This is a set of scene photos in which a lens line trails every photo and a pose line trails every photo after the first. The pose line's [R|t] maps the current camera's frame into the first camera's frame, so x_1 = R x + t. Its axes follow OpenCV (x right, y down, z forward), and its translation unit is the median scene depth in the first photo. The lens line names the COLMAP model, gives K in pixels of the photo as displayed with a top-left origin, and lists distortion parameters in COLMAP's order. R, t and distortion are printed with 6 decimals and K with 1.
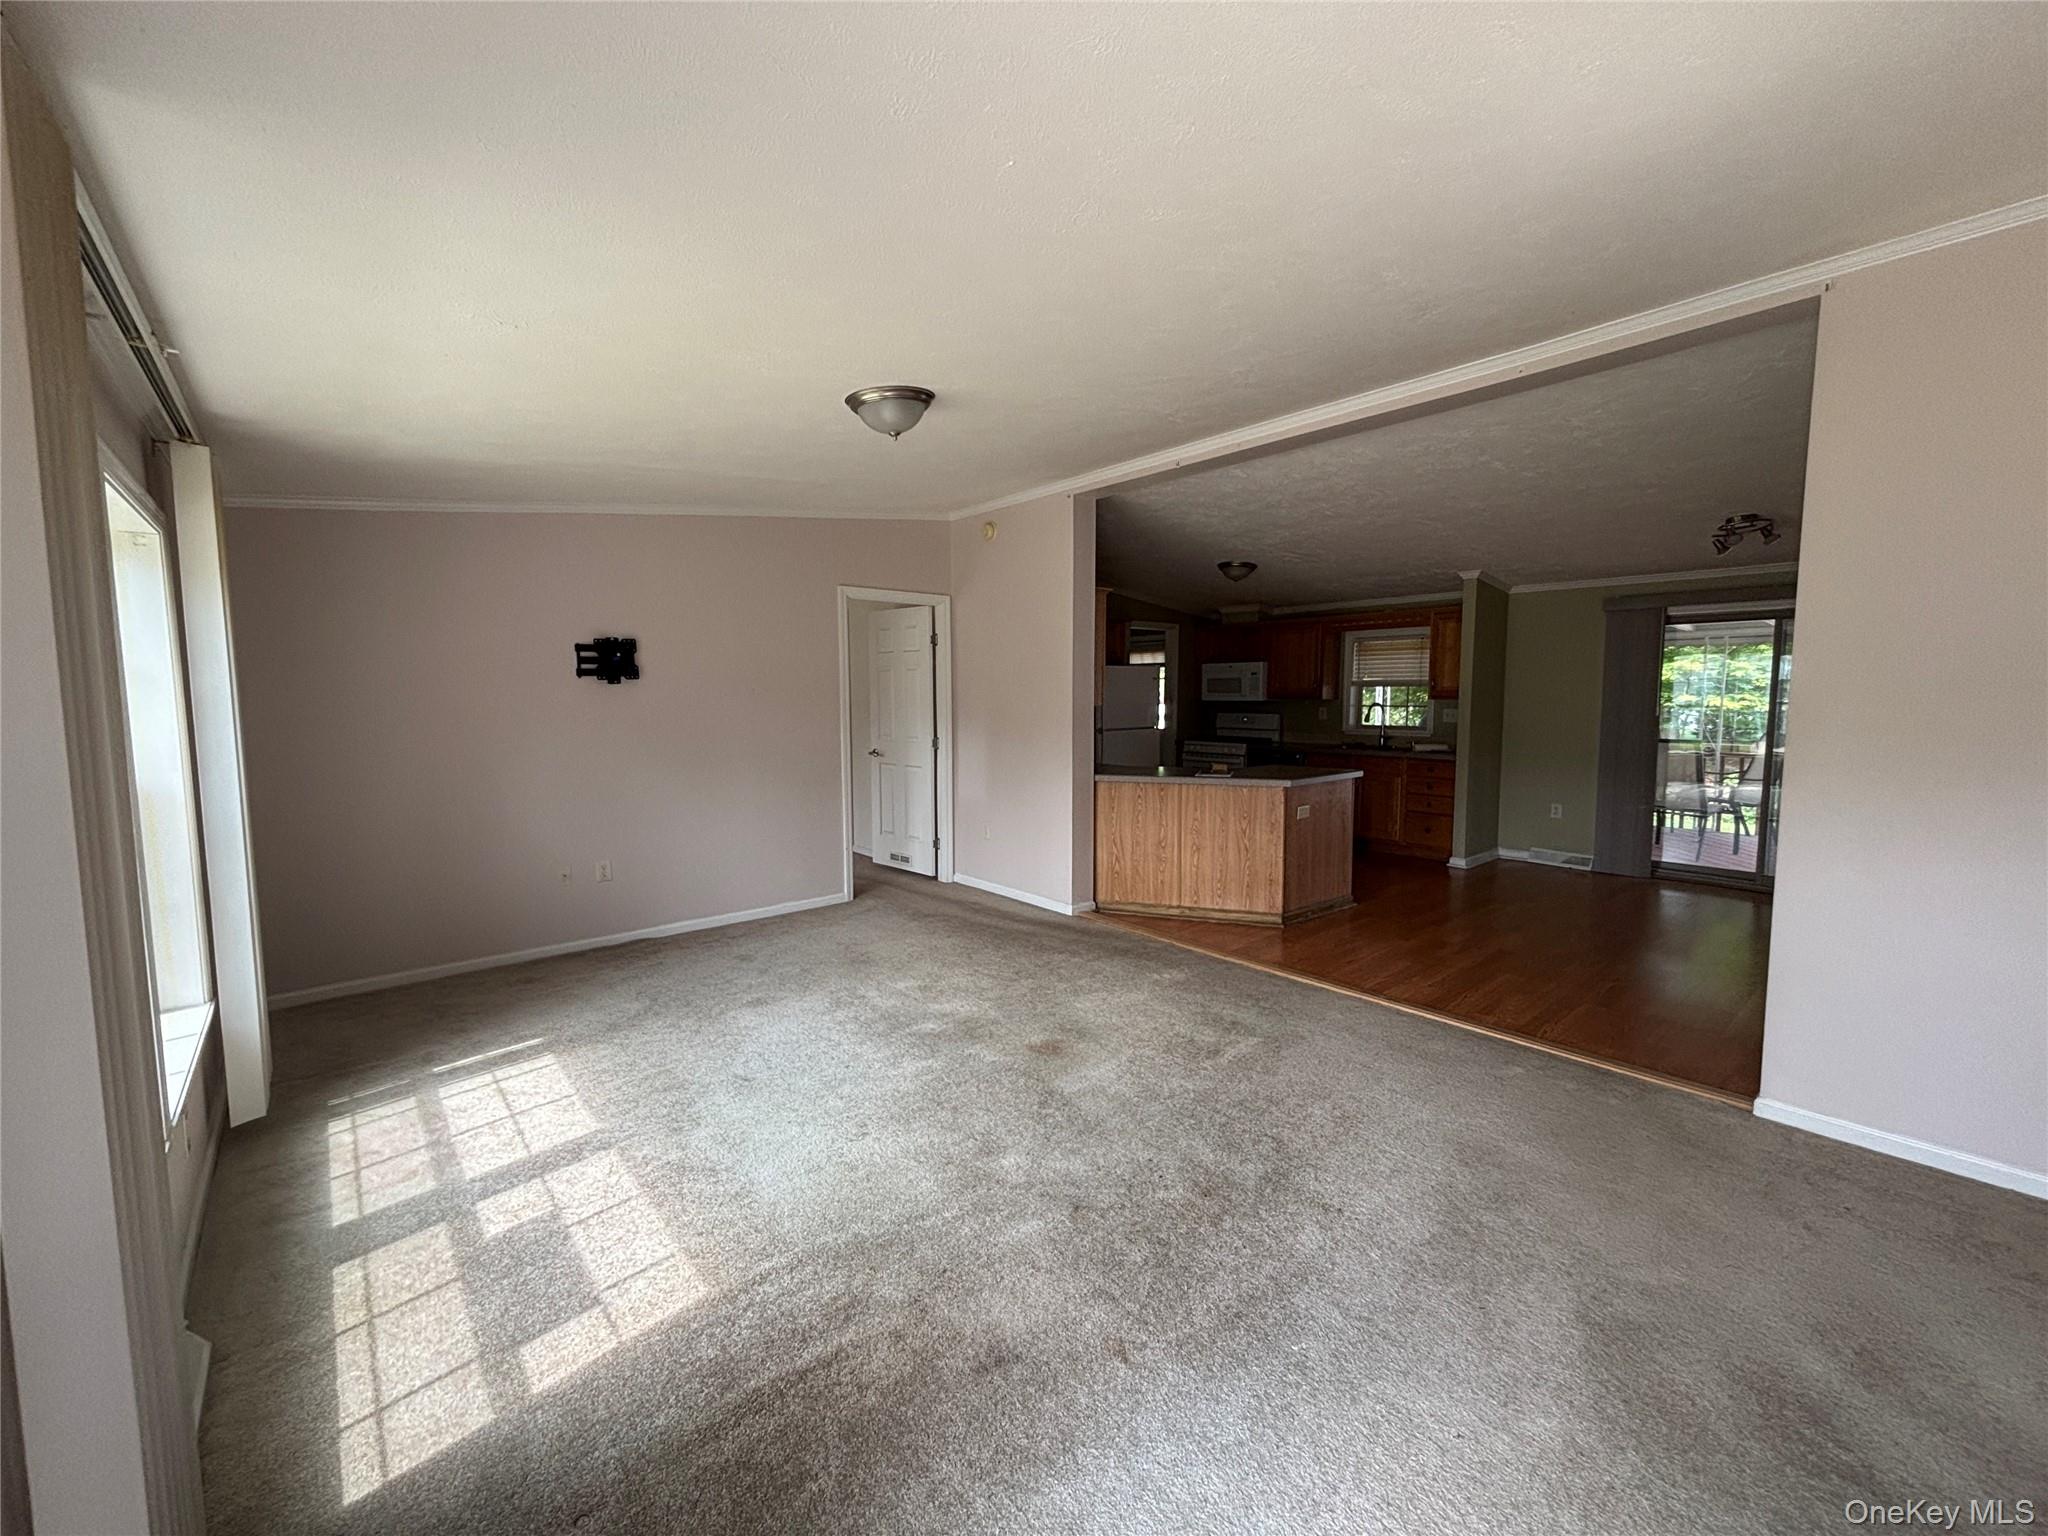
lens RADIAL K [[825.6, 0, 1015.3], [0, 825.6, 772.9], [0, 0, 1]] dist [0.000974, -0.000283]
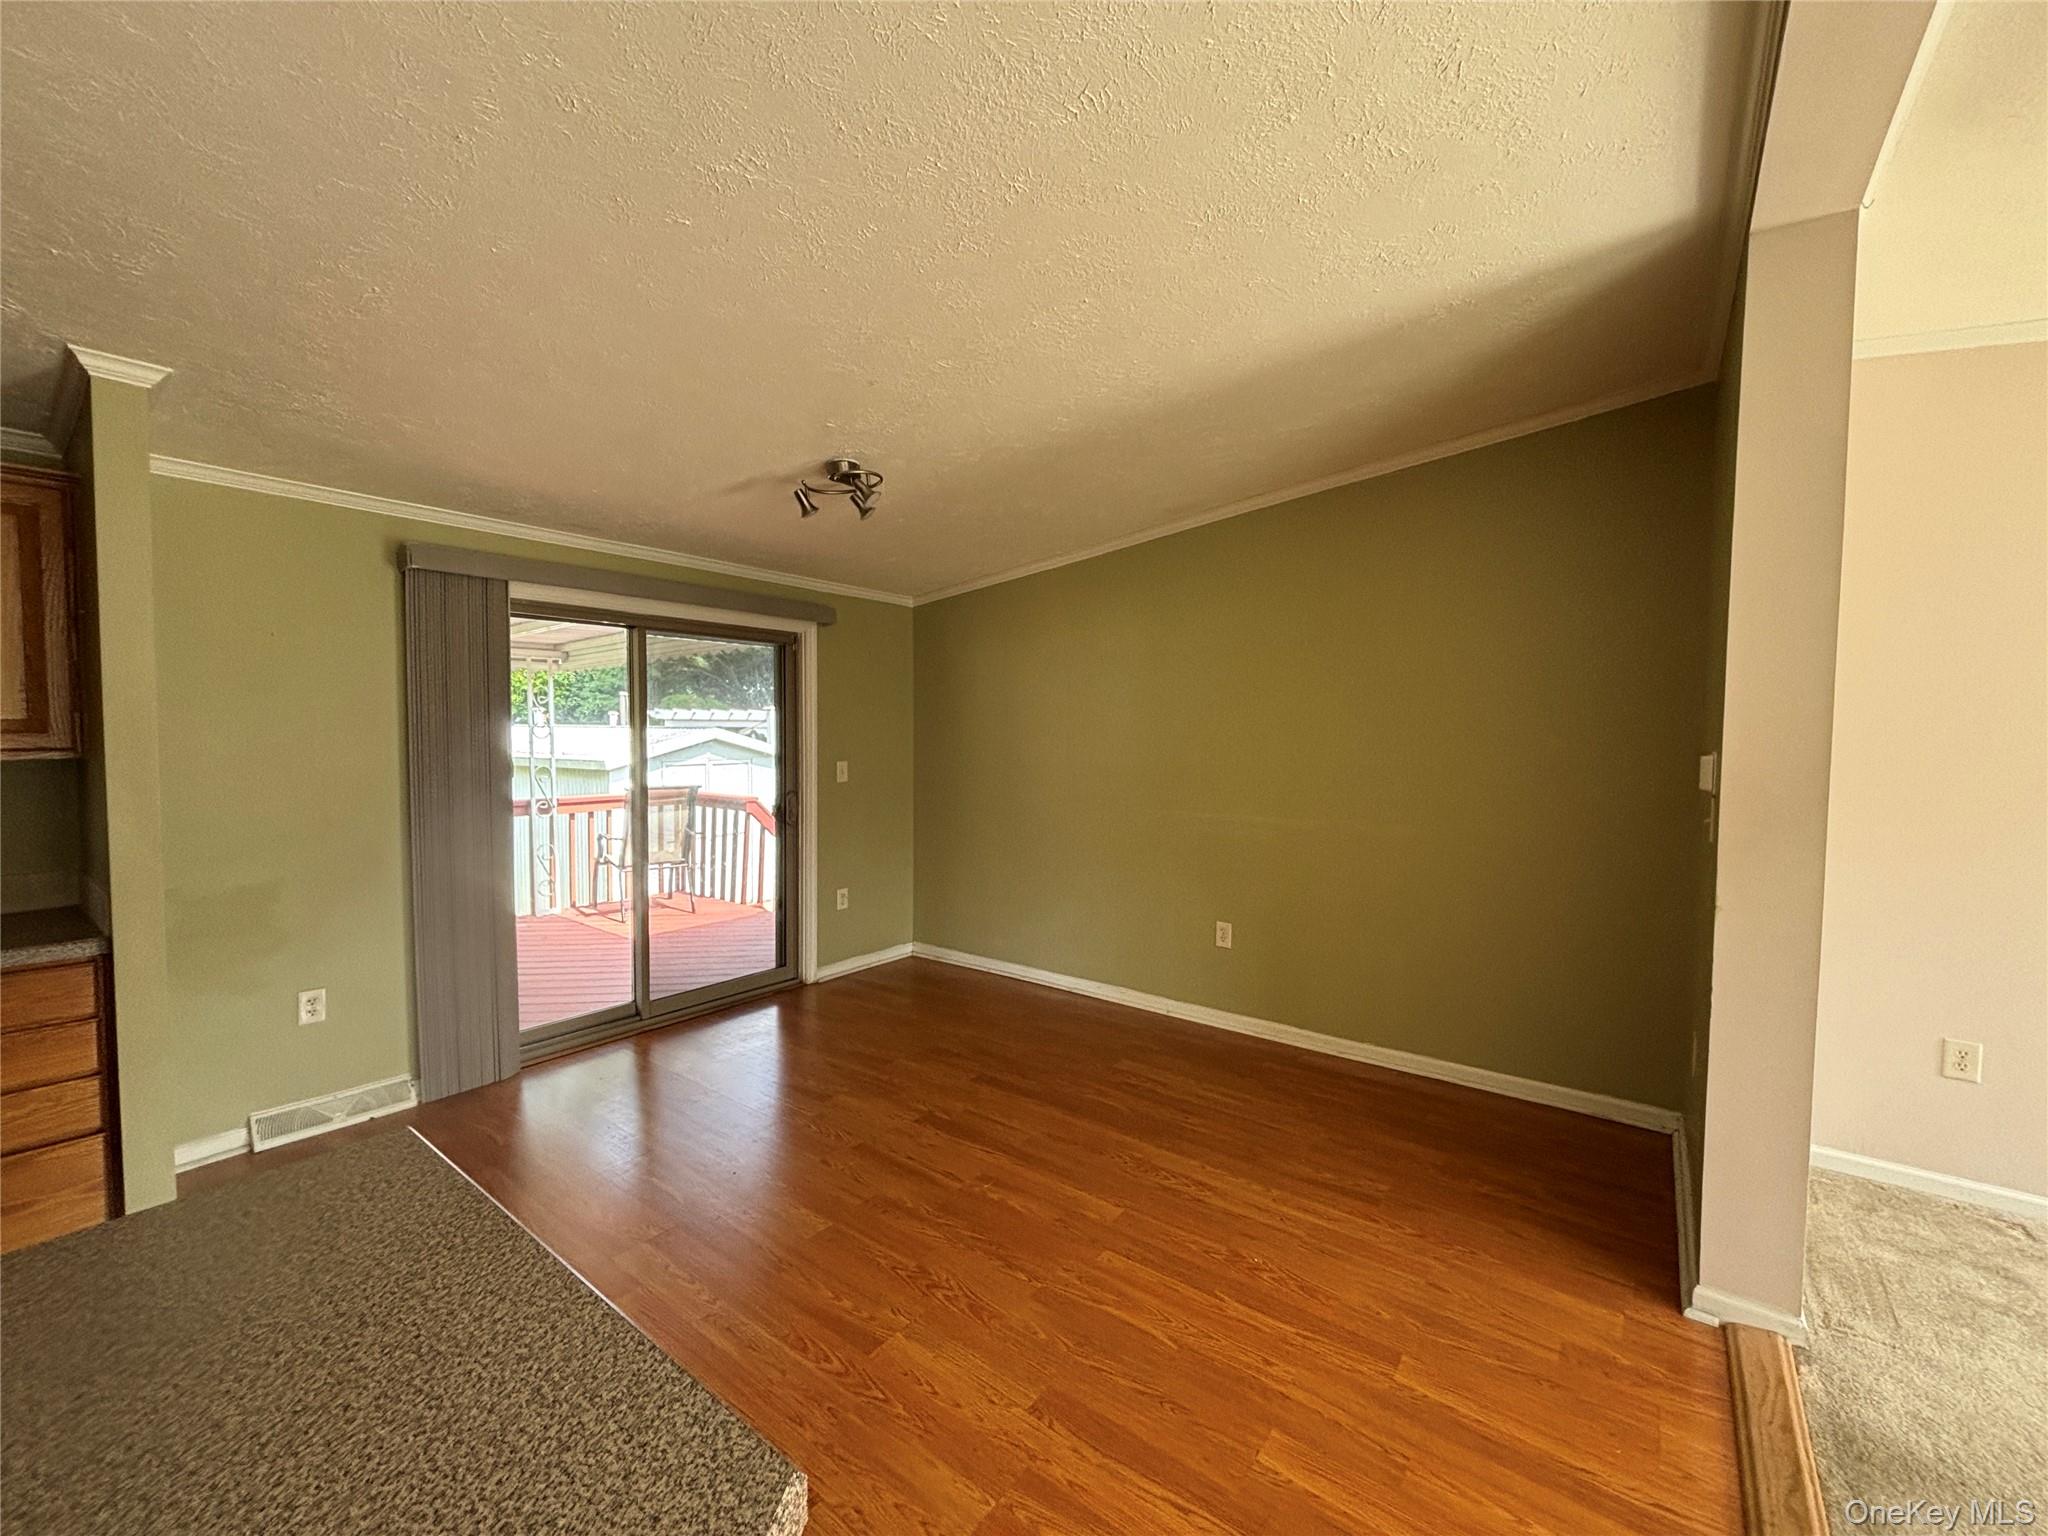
lens RADIAL K [[825.6, 0, 1035.6], [0, 825.6, 766.1], [0, 0, 1]] dist [0.000974, -0.000283]
pose [[-0.224149, -0.042160, 0.973643, 0.159894], [0.085890, 0.994322, 0.062829, -0.078658], [-0.970763, 0.097709, -0.219255, 0.754629]]
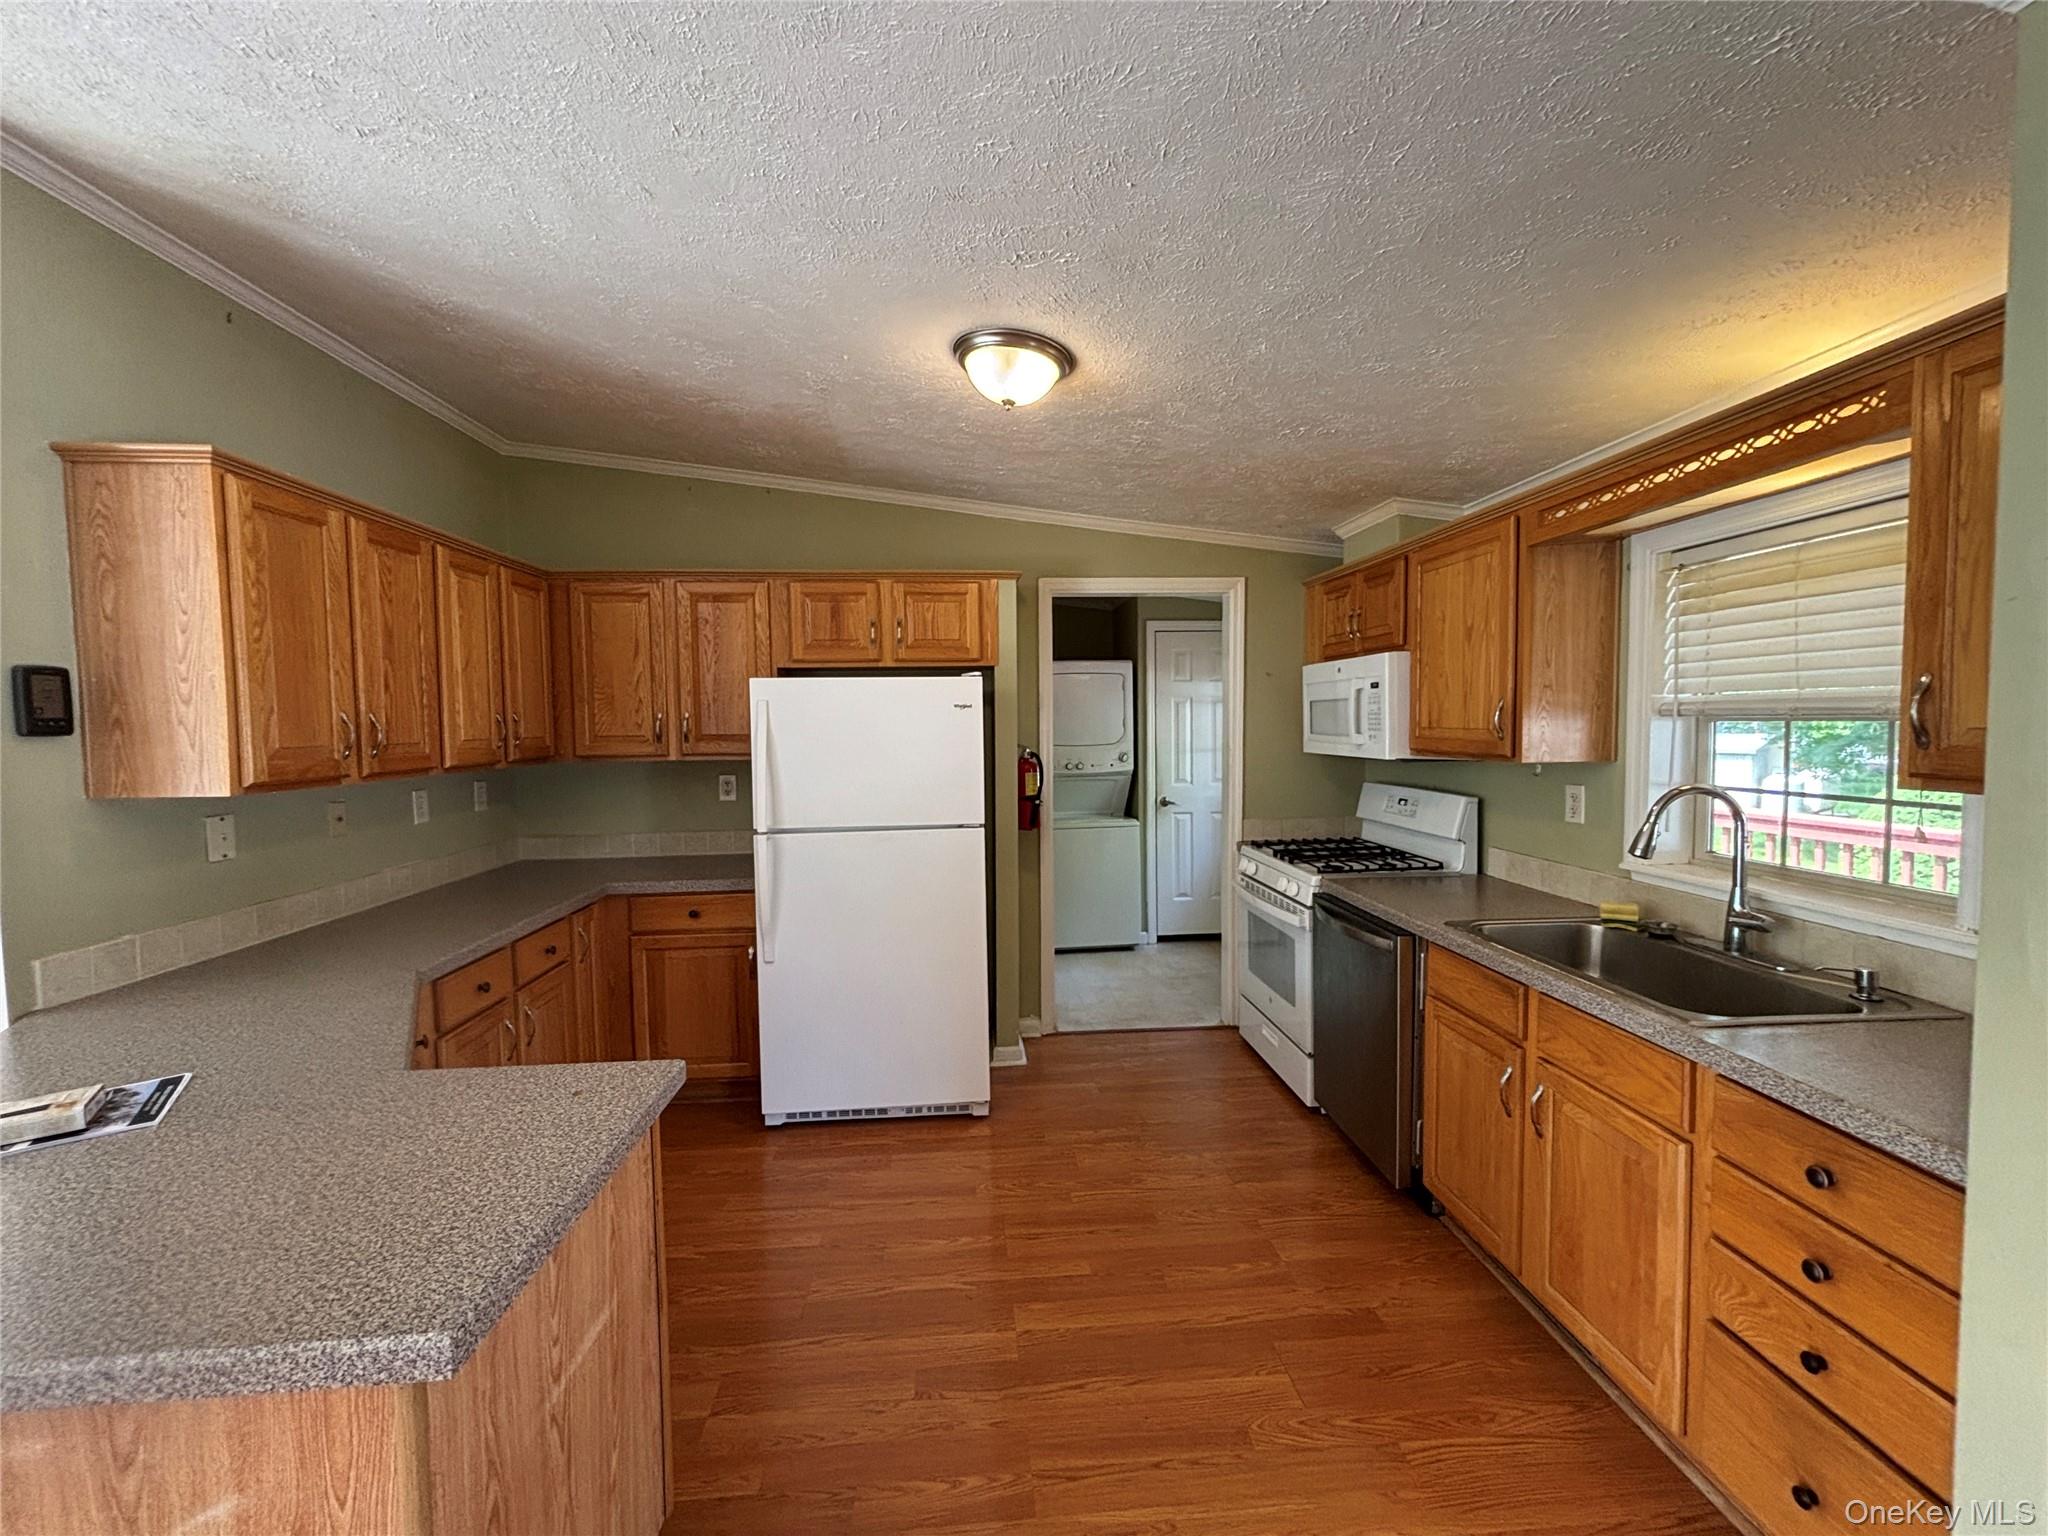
lens RADIAL K [[825.6, 0, 1016.9], [0, 825.6, 765.3], [0, 0, 1]] dist [0.000974, -0.000283]
pose [[0.814044, 0.023387, -0.580332, 0.496901], [-0.048406, 0.998445, -0.027664, -0.087631], [0.578782, 0.050611, 0.813910, 0.798198]]
